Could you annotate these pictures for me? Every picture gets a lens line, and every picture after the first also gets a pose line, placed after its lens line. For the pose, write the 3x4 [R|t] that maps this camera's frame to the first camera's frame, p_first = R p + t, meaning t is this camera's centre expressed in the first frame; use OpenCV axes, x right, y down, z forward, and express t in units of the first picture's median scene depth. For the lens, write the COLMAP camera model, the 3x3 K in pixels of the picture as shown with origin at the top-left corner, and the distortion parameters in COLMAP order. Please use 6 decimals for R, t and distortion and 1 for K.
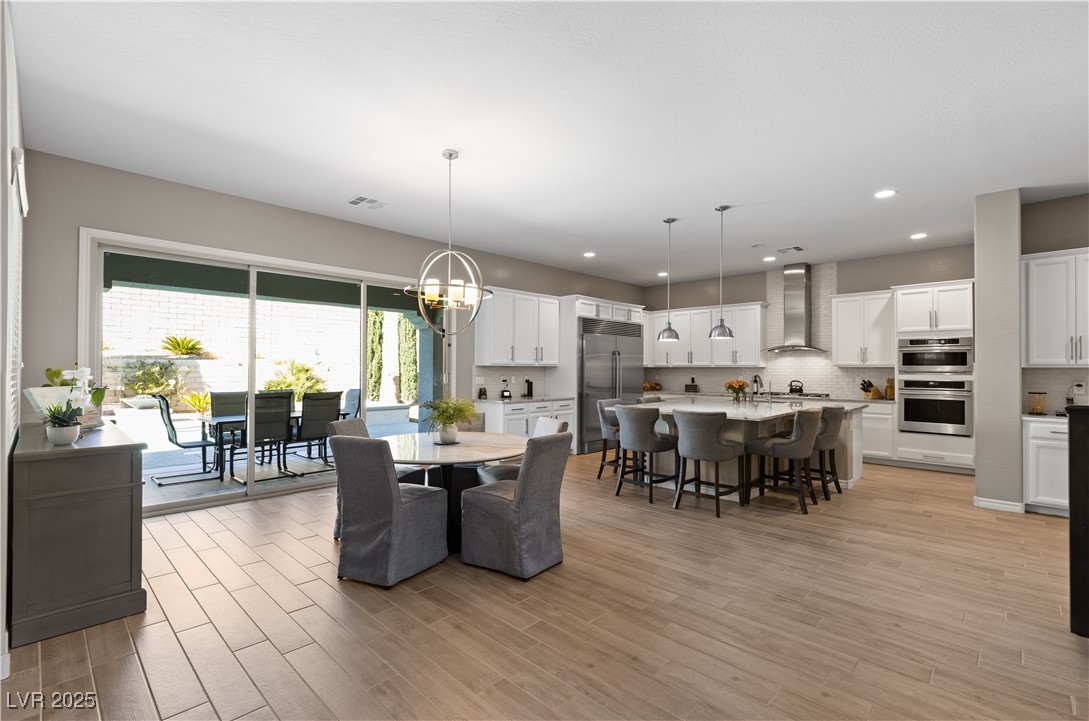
lens RADIAL K [[488.4, 0, 540.6], [0, 488.4, 365.6], [0, 0, 1]] dist [0.003355, -0.000829]
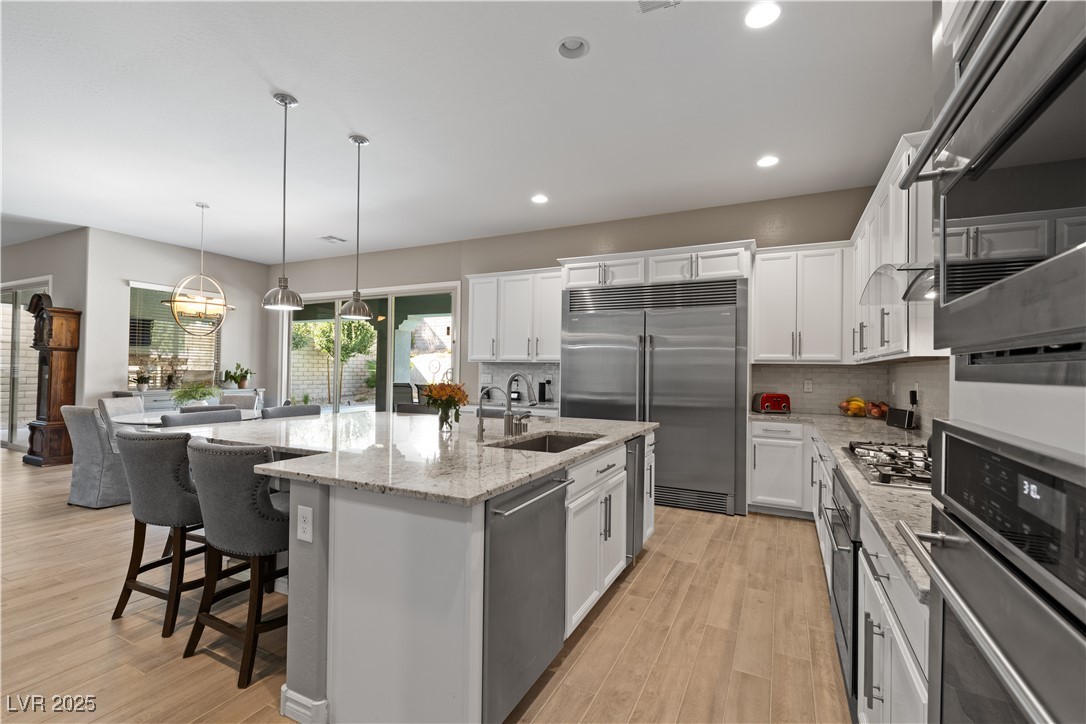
lens RADIAL K [[487.1, 0, 544.7], [0, 487.1, 364.4], [0, 0, 1]] dist [0.003355, -0.000829]
pose [[0.307734, -0.011753, -0.951400, 0.822152], [-0.007230, 0.999866, -0.014691, 0.017089], [0.951445, 0.011400, 0.307607, 0.872579]]
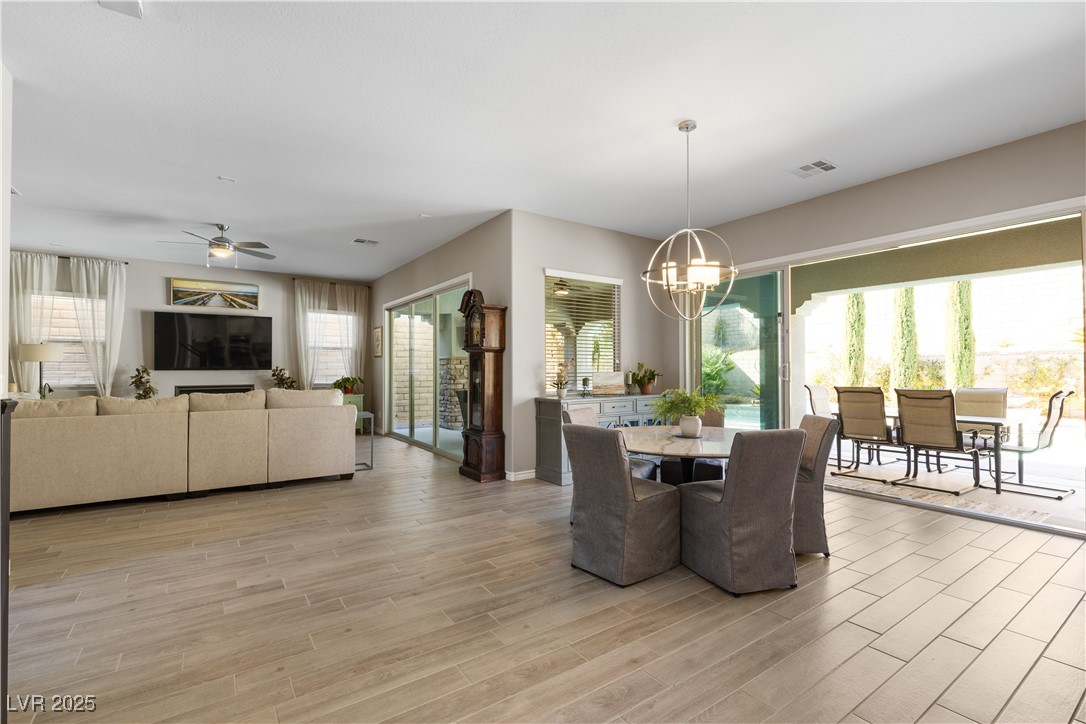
lens RADIAL K [[487.1, 0, 543.9], [0, 487.1, 364.3], [0, 0, 1]] dist [0.003355, -0.000829]
pose [[-0.190092, -0.014689, -0.981656, 0.448330], [0.009135, 0.999818, -0.016730, 0.019823], [0.981724, -0.012147, -0.189924, 0.526550]]
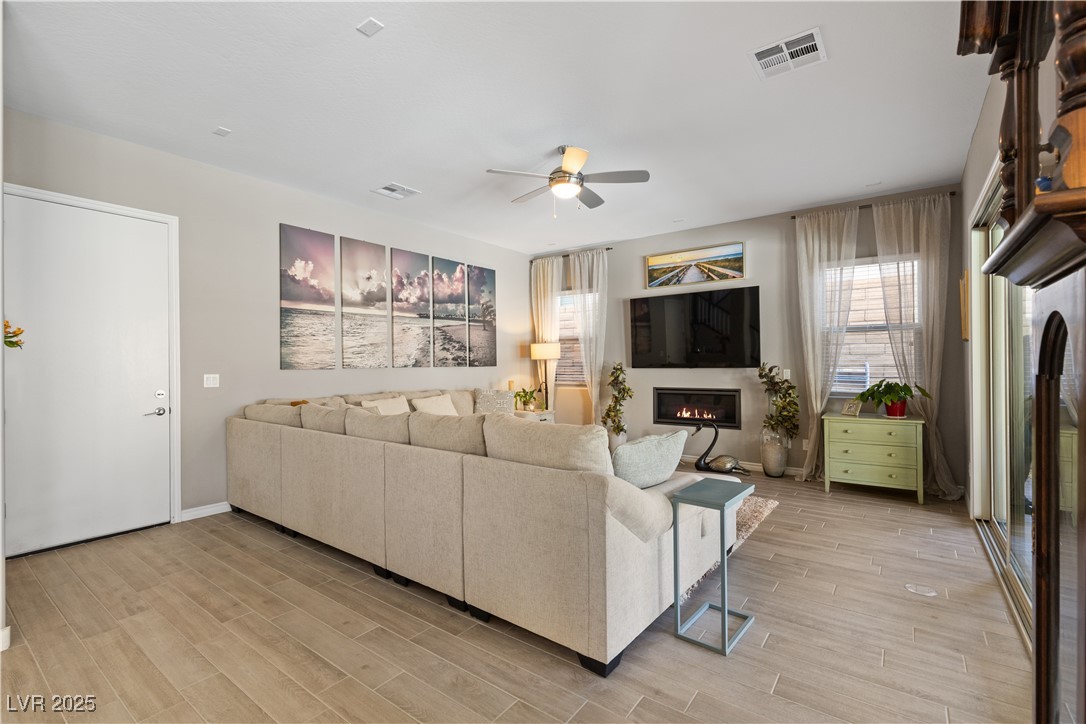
lens RADIAL K [[487.1, 0, 541.7], [0, 487.1, 364.1], [0, 0, 1]] dist [0.003355, -0.000829]
pose [[-0.991733, 0.000879, -0.128318, -0.229027], [0.001714, 0.999978, -0.006393, 0.003944], [0.128309, -0.006560, -0.991712, 0.346019]]
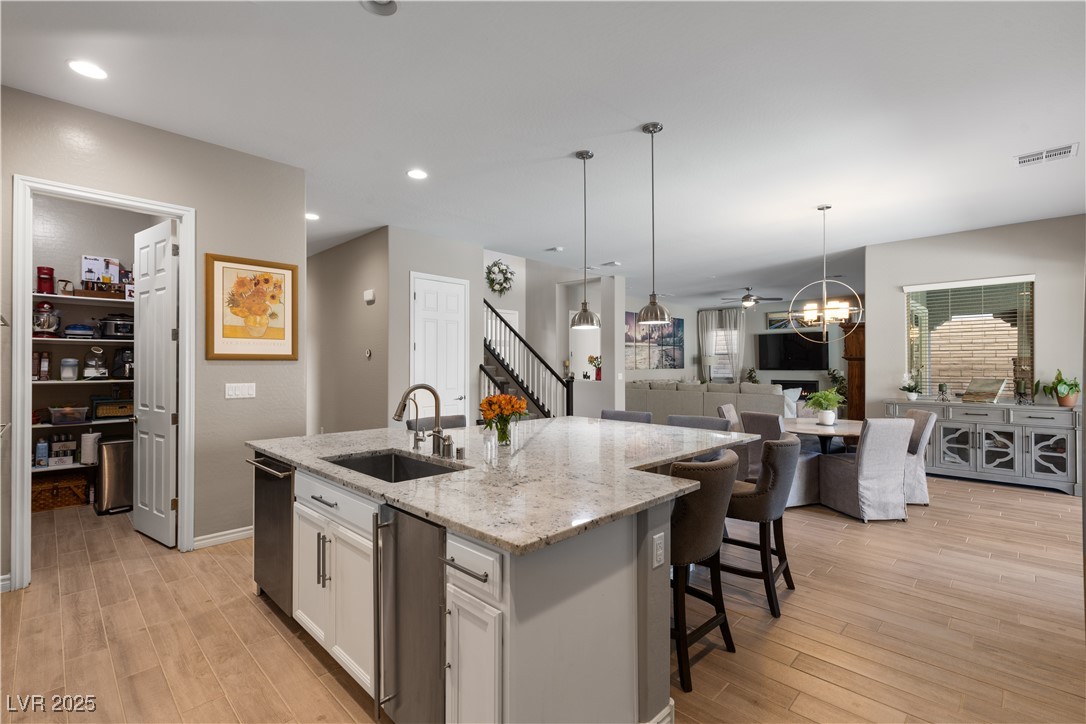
lens RADIAL K [[487.1, 0, 540.6], [0, 487.1, 362.3], [0, 0, 1]] dist [0.003355, -0.000829]
pose [[-0.999966, -0.004781, 0.006763, 0.332564], [-0.004864, 0.999911, -0.012393, 0.003615], [-0.006703, -0.012426, -0.999900, 1.355322]]
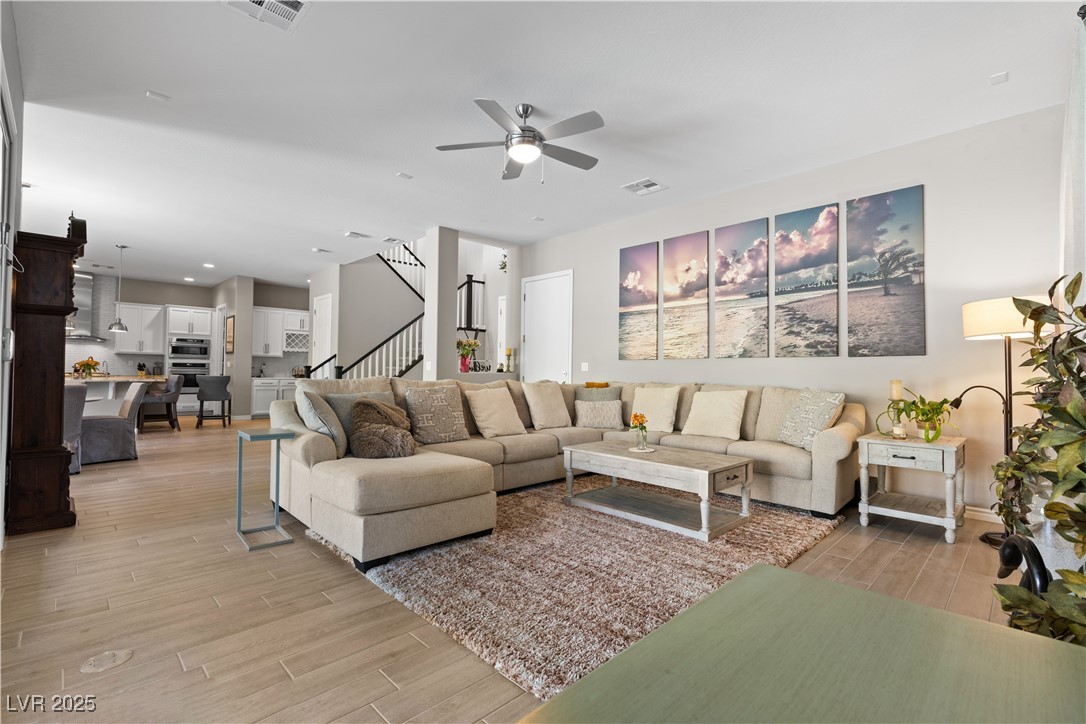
lens RADIAL K [[487.1, 0, 540.8], [0, 487.1, 365.1], [0, 0, 1]] dist [0.003355, -0.000829]
pose [[0.022164, 0.012570, 0.999675, -0.877008], [-0.021744, 0.999690, -0.012088, 0.031108], [-0.999518, -0.021469, 0.022431, -0.276773]]
